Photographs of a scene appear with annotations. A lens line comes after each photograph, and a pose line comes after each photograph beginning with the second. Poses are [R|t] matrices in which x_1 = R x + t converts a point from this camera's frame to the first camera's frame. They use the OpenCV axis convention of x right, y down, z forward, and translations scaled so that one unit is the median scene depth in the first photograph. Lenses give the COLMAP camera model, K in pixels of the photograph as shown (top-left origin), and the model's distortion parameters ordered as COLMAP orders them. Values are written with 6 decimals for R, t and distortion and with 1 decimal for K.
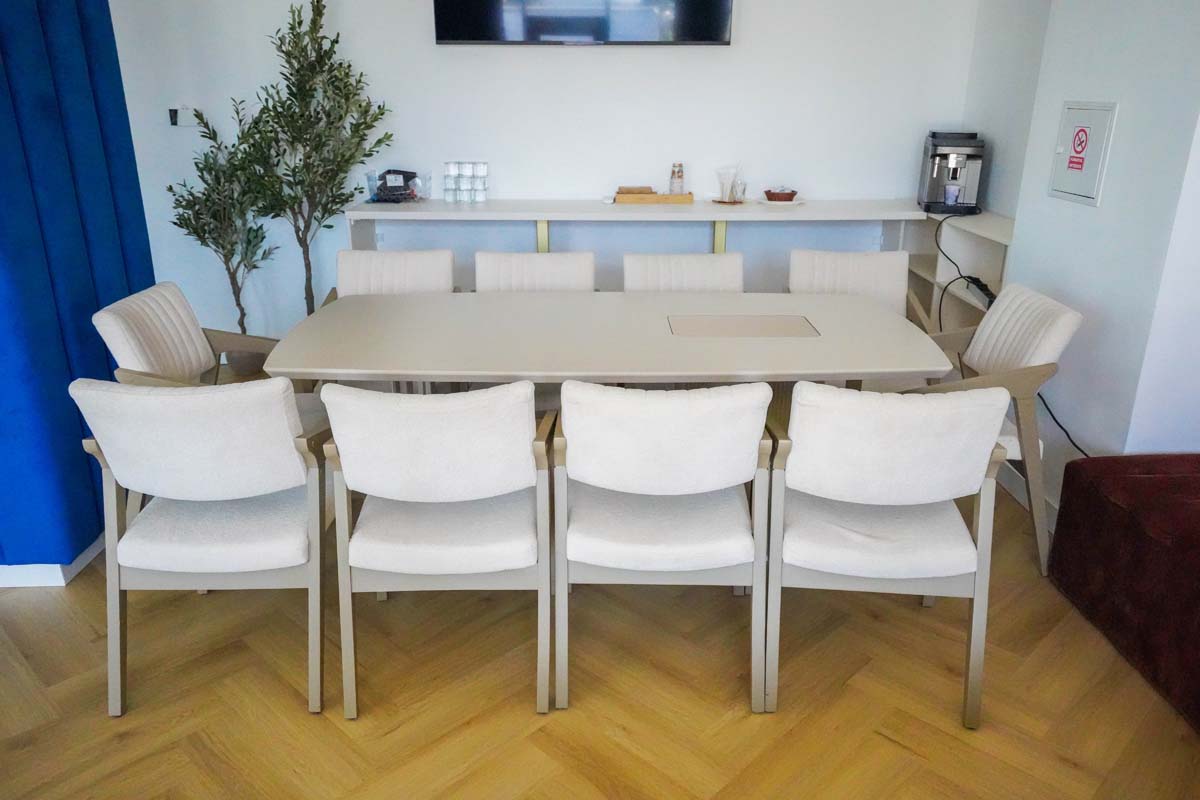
lens RADIAL K [[928.1, 0, 599.7], [0, 928.1, 396.1], [0, 0, 1]] dist [0.002244, 0.000428]
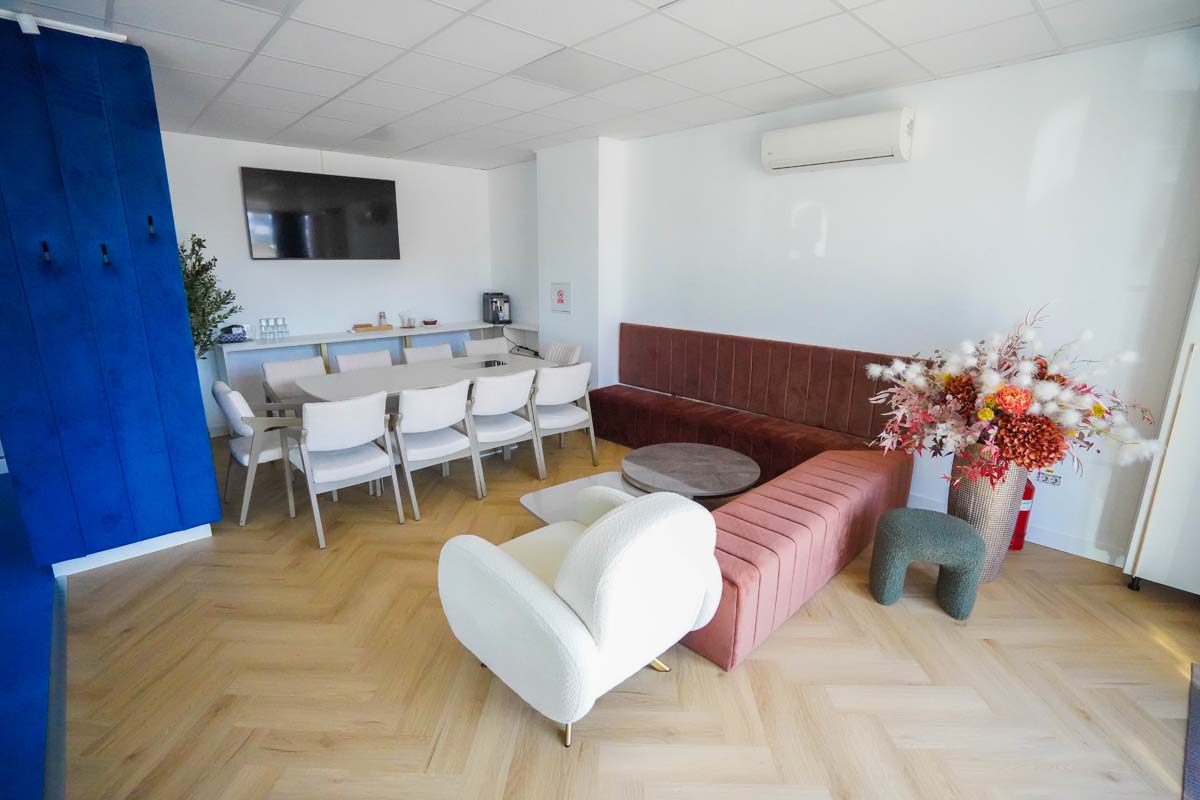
lens RADIAL K [[549.5, 0, 598.9], [0, 549.5, 400.6], [0, 0, 1]] dist [-0.030094, 0.005356]
pose [[0.736022, -0.164841, 0.656581, -0.462627], [0.218273, 0.975888, 0.000324, 0.070455], [-0.640803, 0.143076, 0.754255, -0.293079]]
